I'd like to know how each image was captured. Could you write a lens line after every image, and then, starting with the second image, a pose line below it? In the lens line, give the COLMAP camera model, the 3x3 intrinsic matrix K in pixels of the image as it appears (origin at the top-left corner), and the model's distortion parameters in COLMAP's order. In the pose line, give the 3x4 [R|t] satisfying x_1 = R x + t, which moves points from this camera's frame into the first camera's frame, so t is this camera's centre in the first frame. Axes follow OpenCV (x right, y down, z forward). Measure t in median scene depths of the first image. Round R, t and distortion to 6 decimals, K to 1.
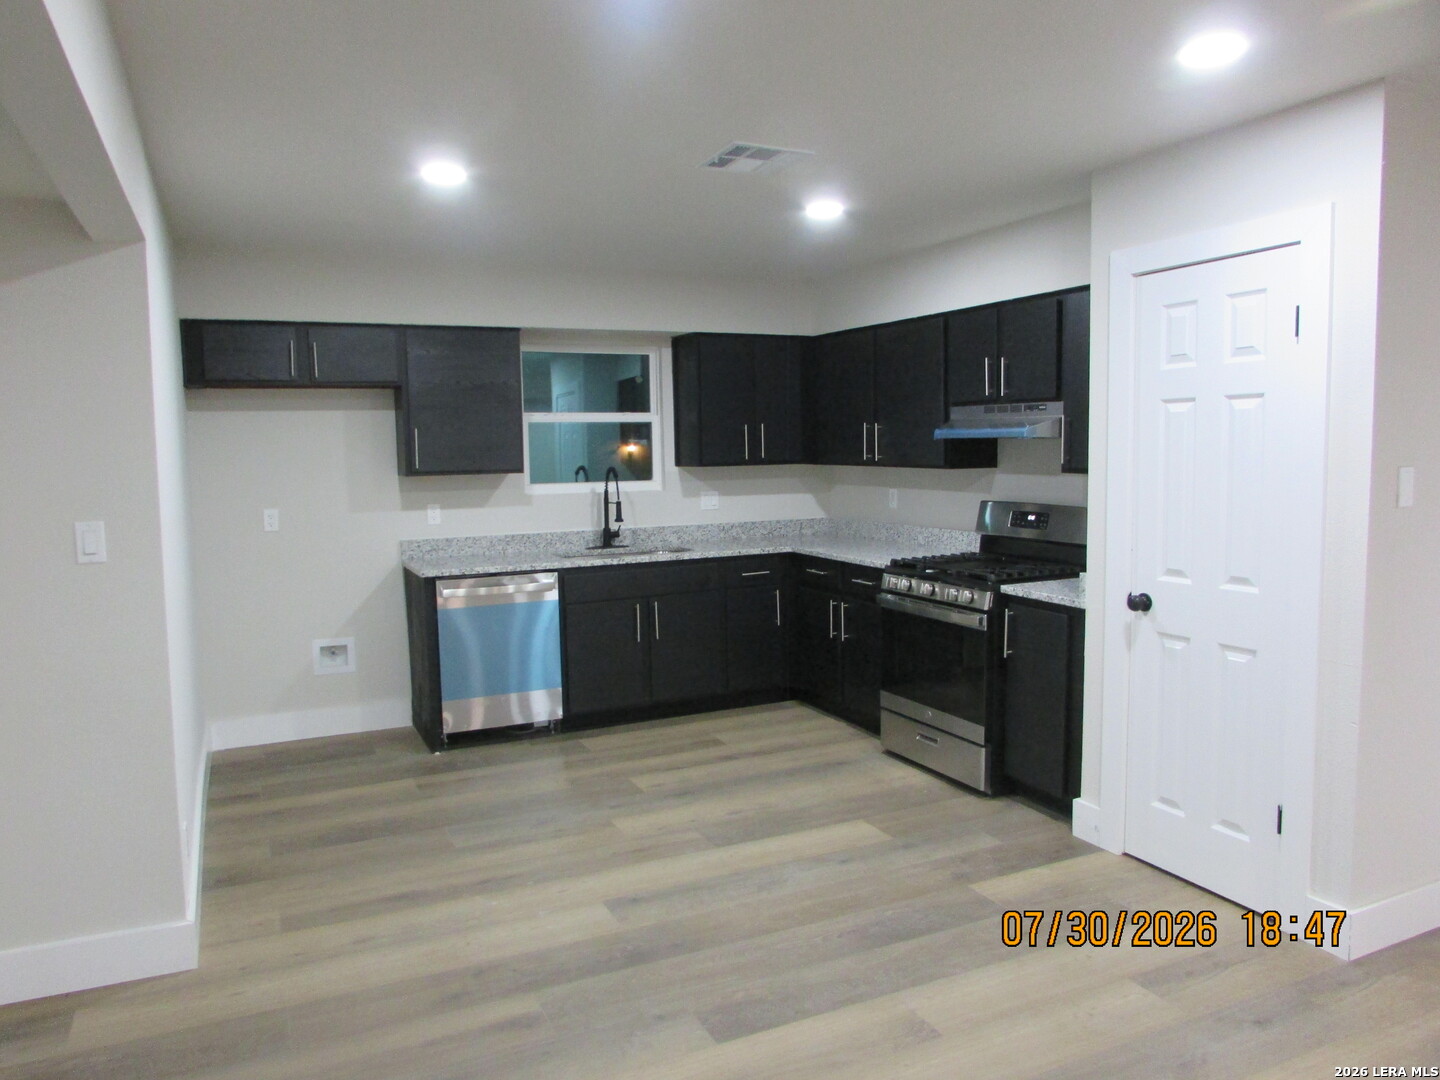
lens RADIAL K [[1023.7, 0, 705.3], [0, 1023.7, 539.9], [0, 0, 1]] dist [-0.033768, 0.015014]
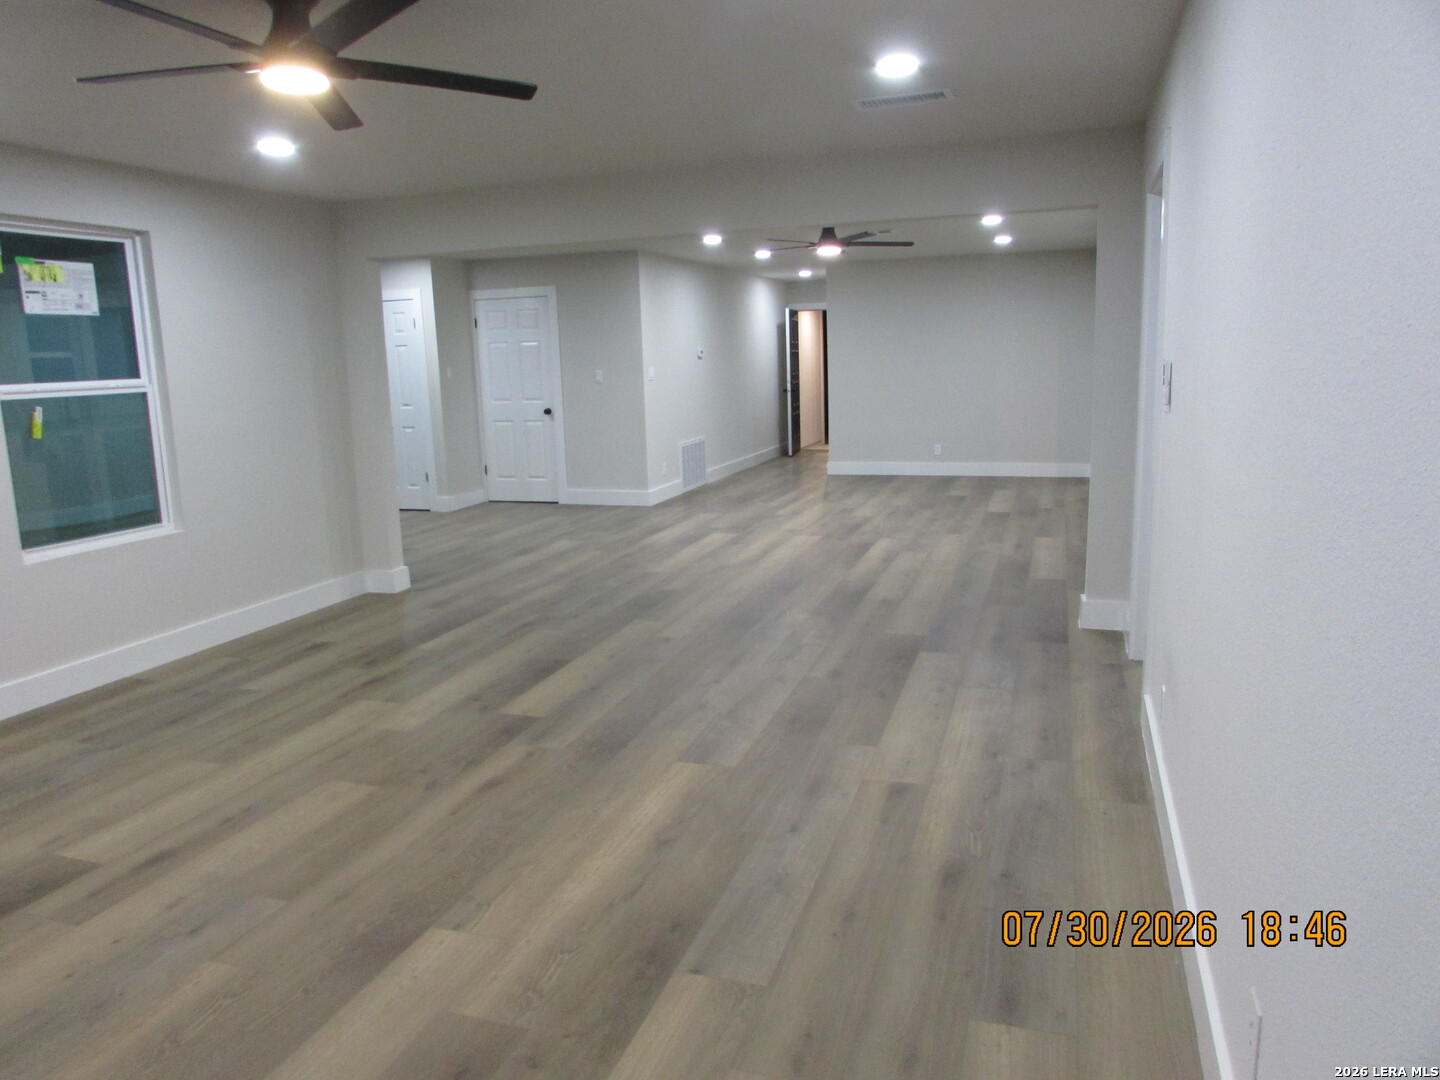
lens RADIAL K [[1023.7, 0, 708.6], [0, 1023.7, 530.9], [0, 0, 1]] dist [-0.033768, 0.015014]
pose [[0.687360, -0.128548, 0.714851, -0.747587], [0.085855, 0.991693, 0.095778, 0.134133], [-0.721225, -0.004461, 0.692687, -1.223434]]
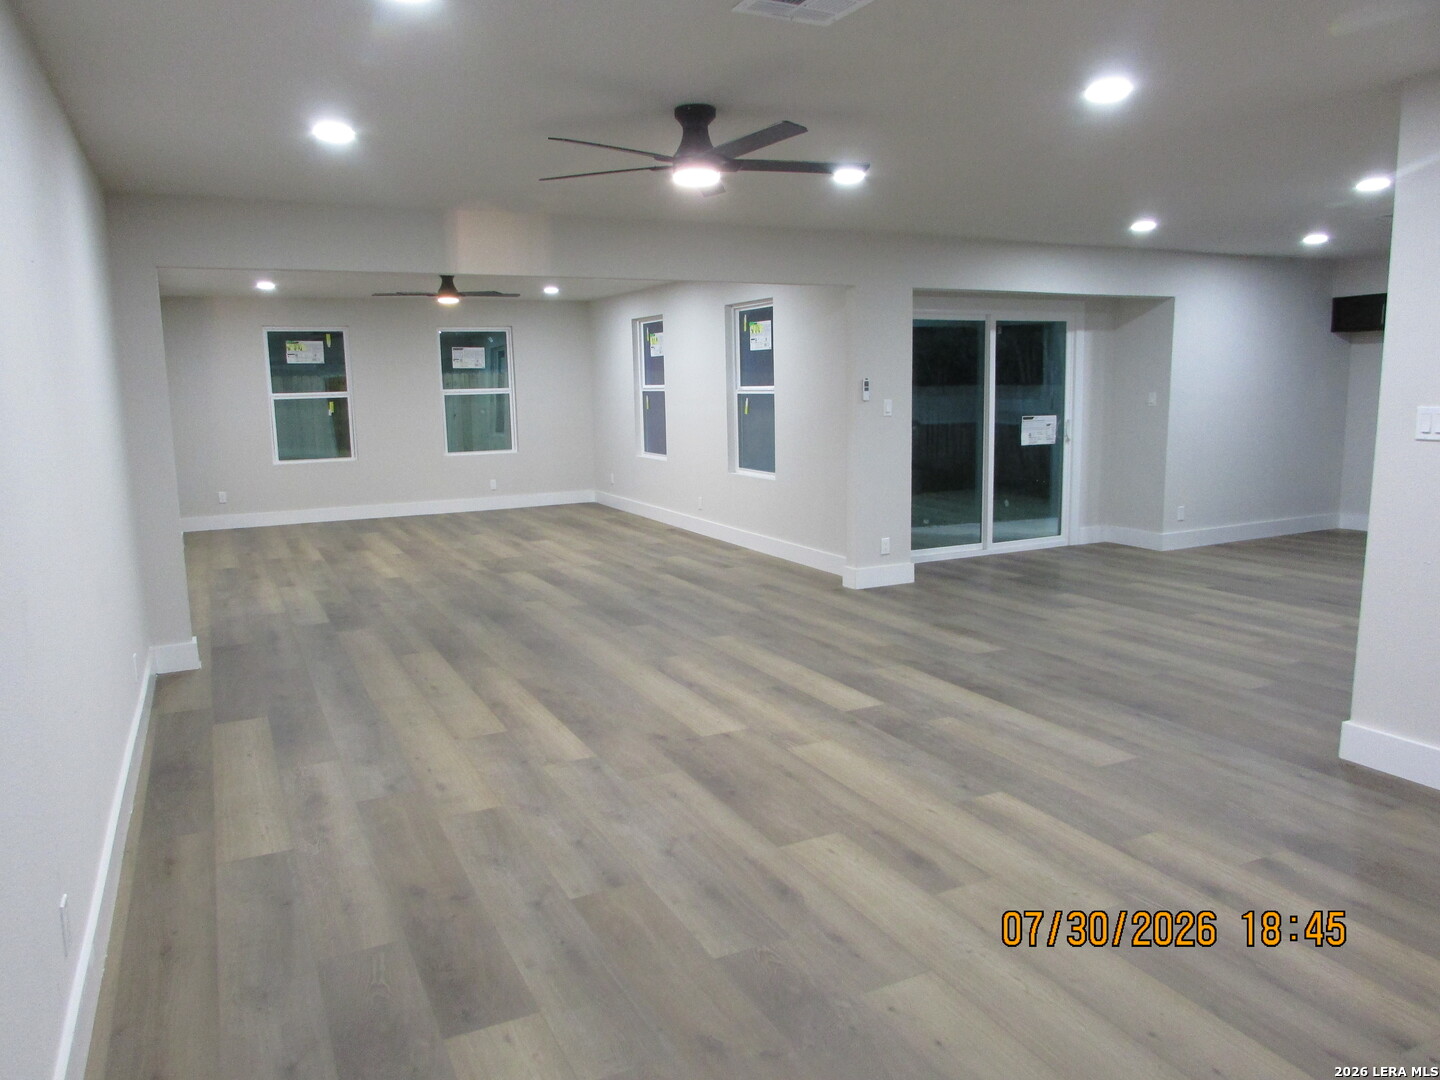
lens RADIAL K [[1023.7, 0, 720.3], [0, 1023.7, 547.3], [0, 0, 1]] dist [-0.033768, 0.015014]
pose [[0.033337, 0.173046, -0.984349, 1.411163], [-0.075242, 0.982536, 0.170179, 0.009338], [0.996608, 0.068392, 0.045775, -0.233467]]
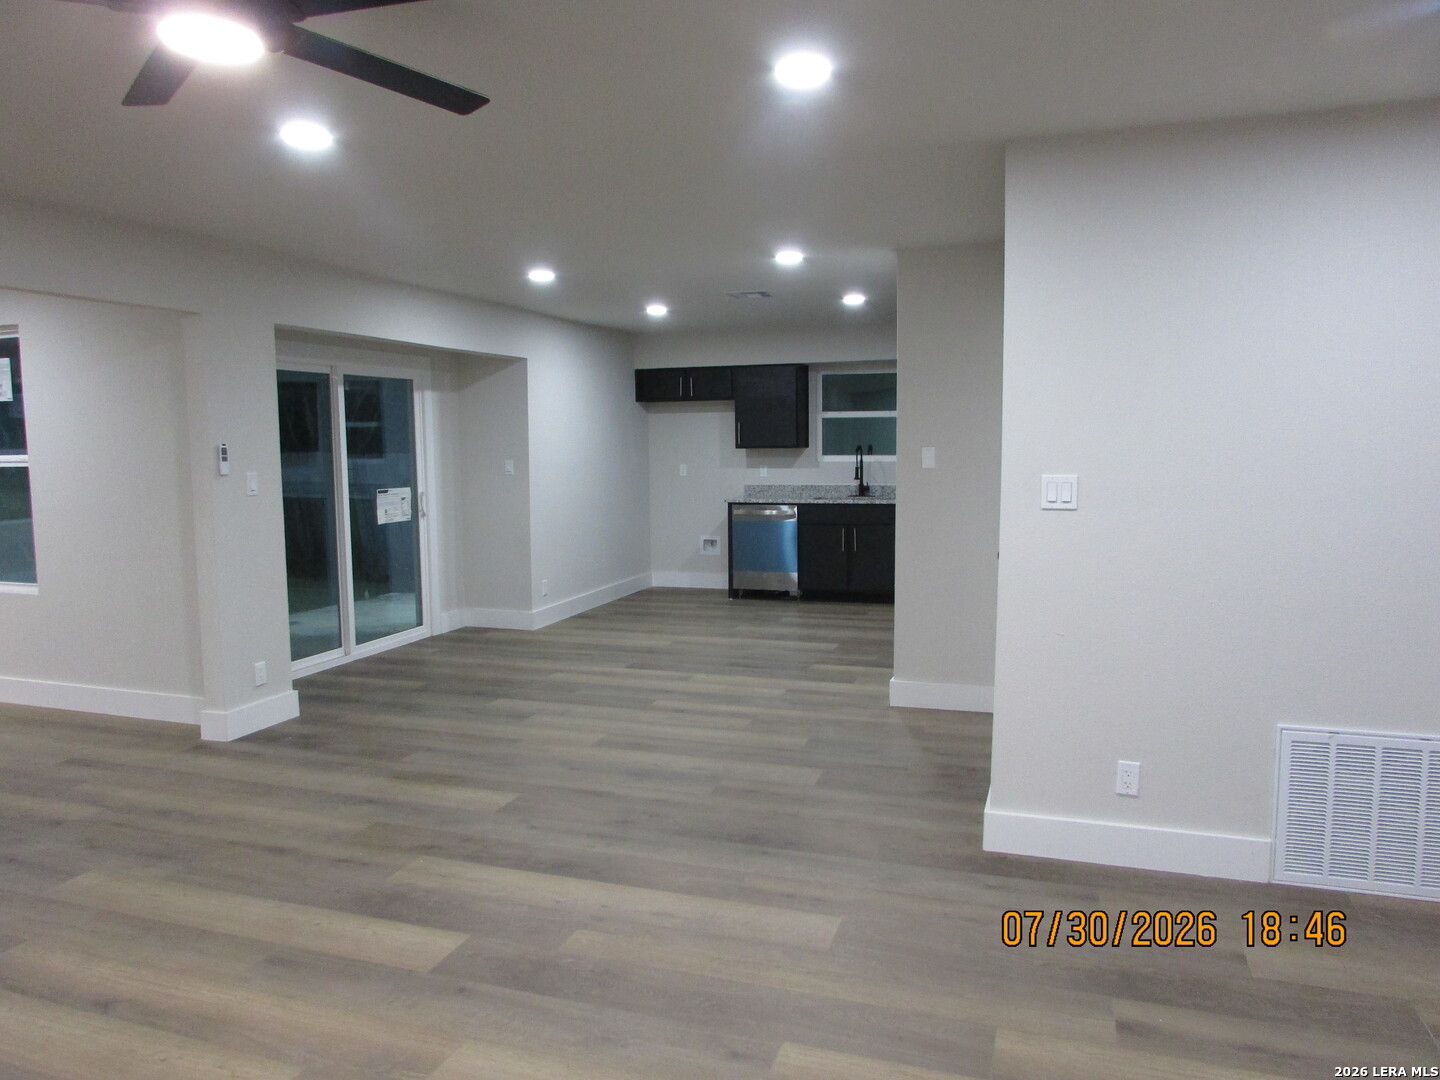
lens RADIAL K [[1023.7, 0, 715.0], [0, 1023.7, 545.7], [0, 0, 1]] dist [-0.033768, 0.015014]
pose [[0.723360, 0.080309, -0.685785, 1.017790], [-0.064236, 0.996733, 0.048967, 0.024999], [0.687476, 0.008632, 0.726155, -0.379167]]
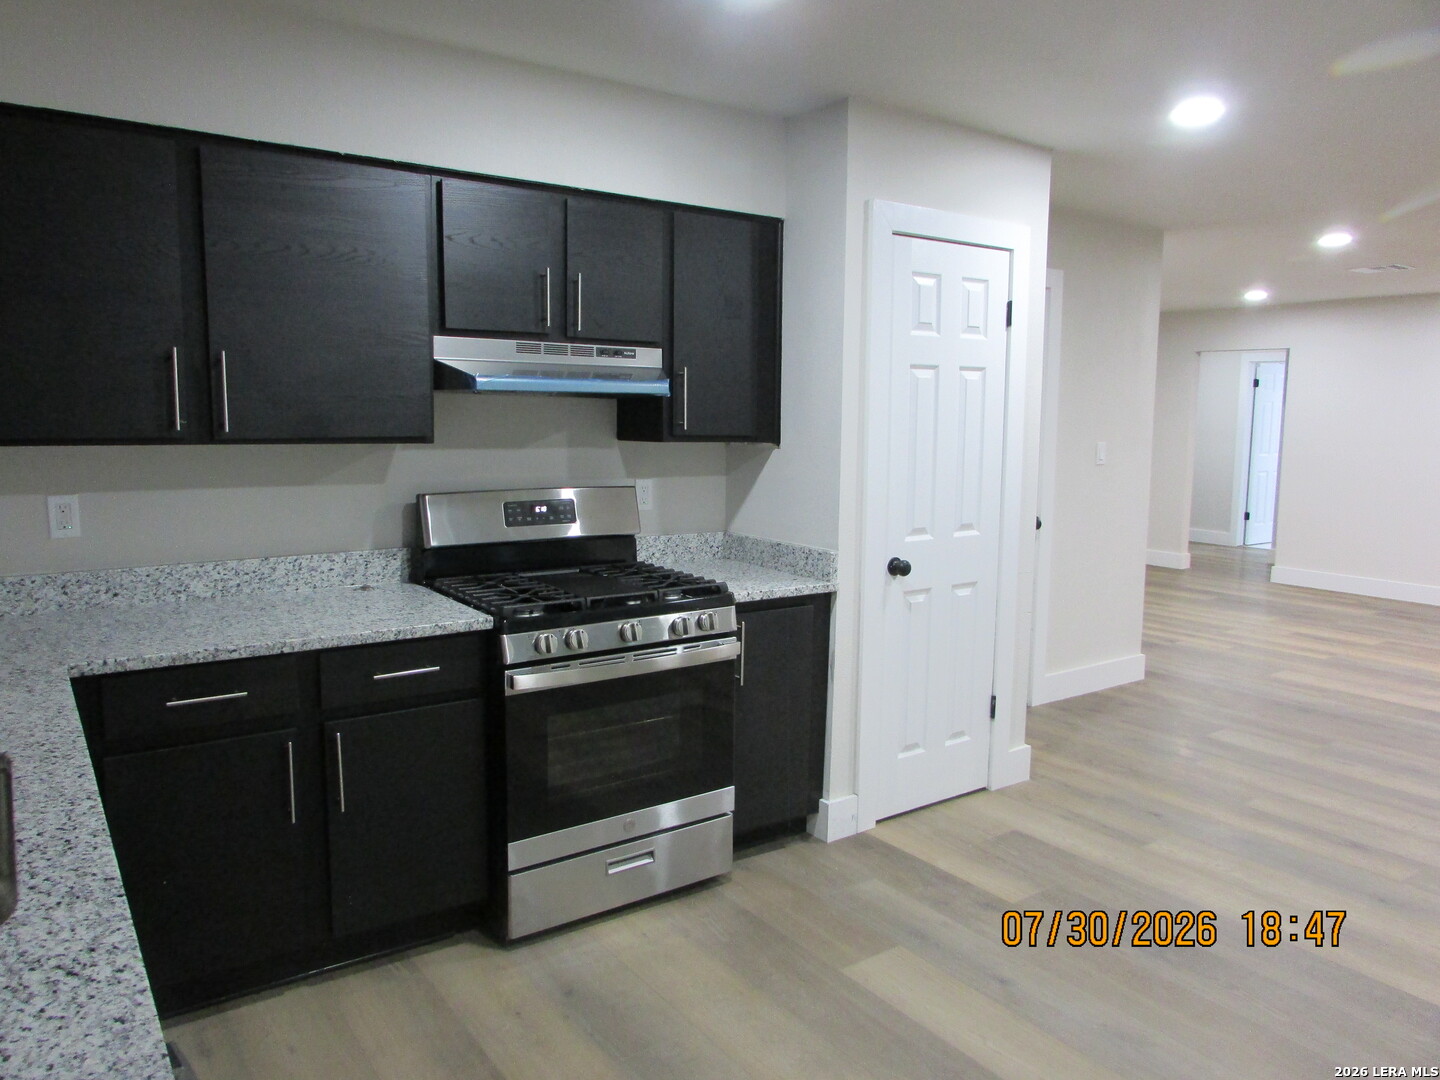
lens RADIAL K [[1023.7, 0, 725.5], [0, 1023.7, 535.6], [0, 0, 1]] dist [-0.033768, 0.015014]
pose [[-0.192411, -0.112037, 0.974898, -0.376232], [0.079991, 0.988364, 0.129372, -0.082007], [-0.978049, 0.102876, -0.181210, 0.978719]]
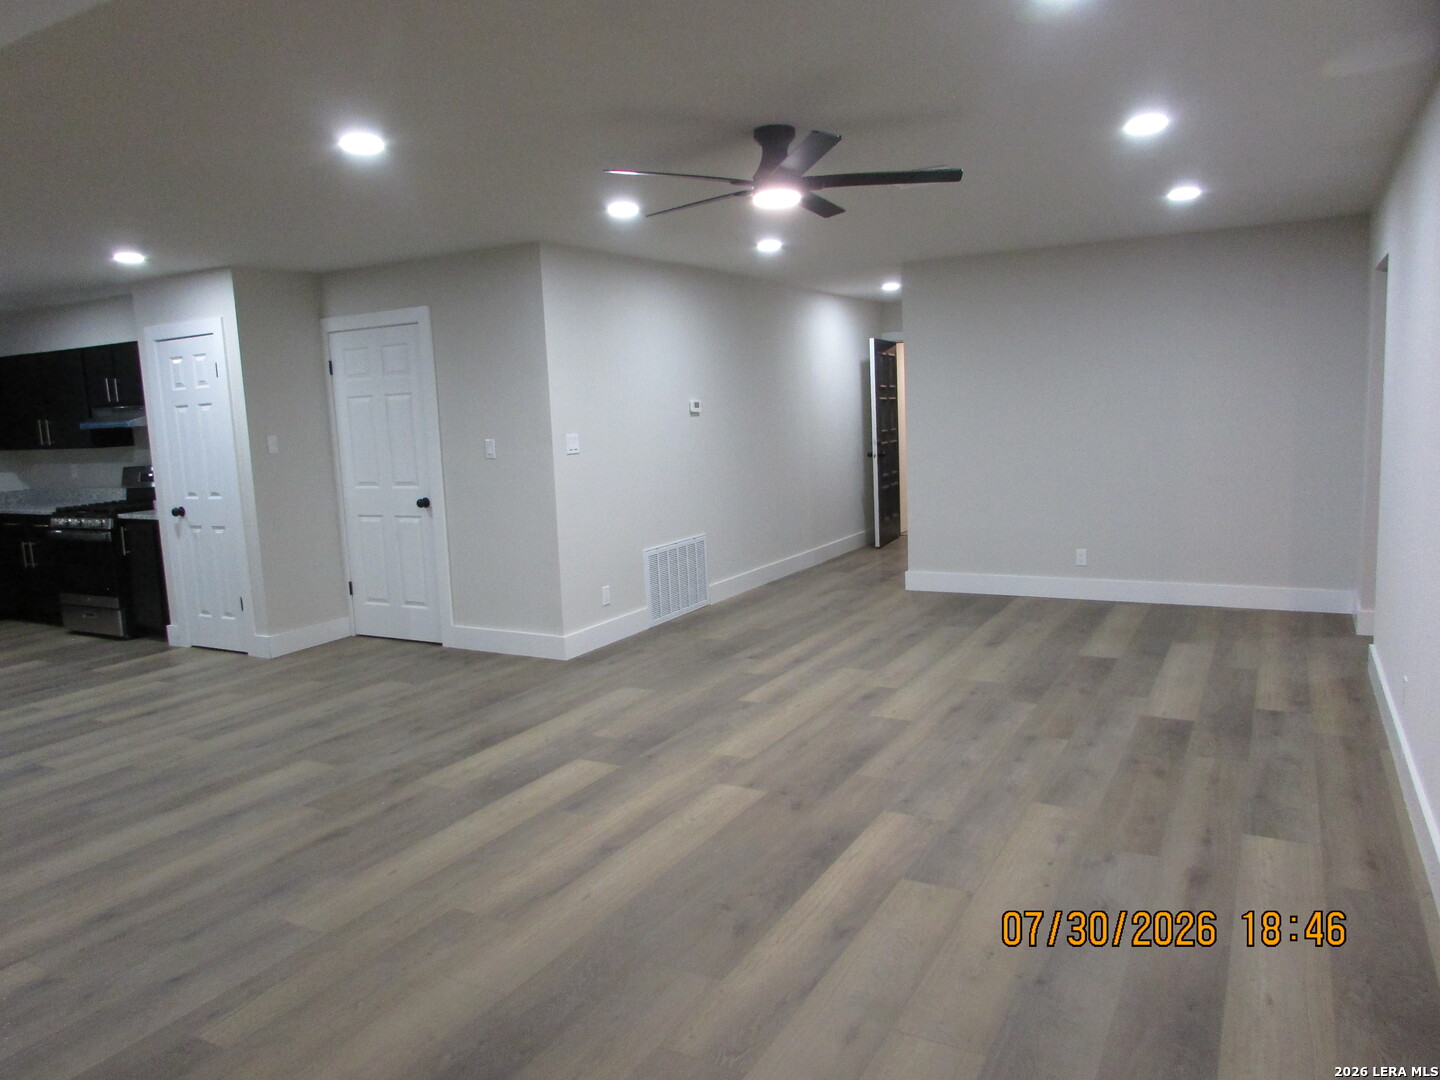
lens RADIAL K [[1023.7, 0, 712.0], [0, 1023.7, 535.2], [0, 0, 1]] dist [-0.033768, 0.015014]
pose [[0.807702, -0.093781, 0.582085, 0.087730], [0.085491, 0.995464, 0.041755, 0.081446], [-0.583360, 0.016037, 0.812055, -0.828793]]
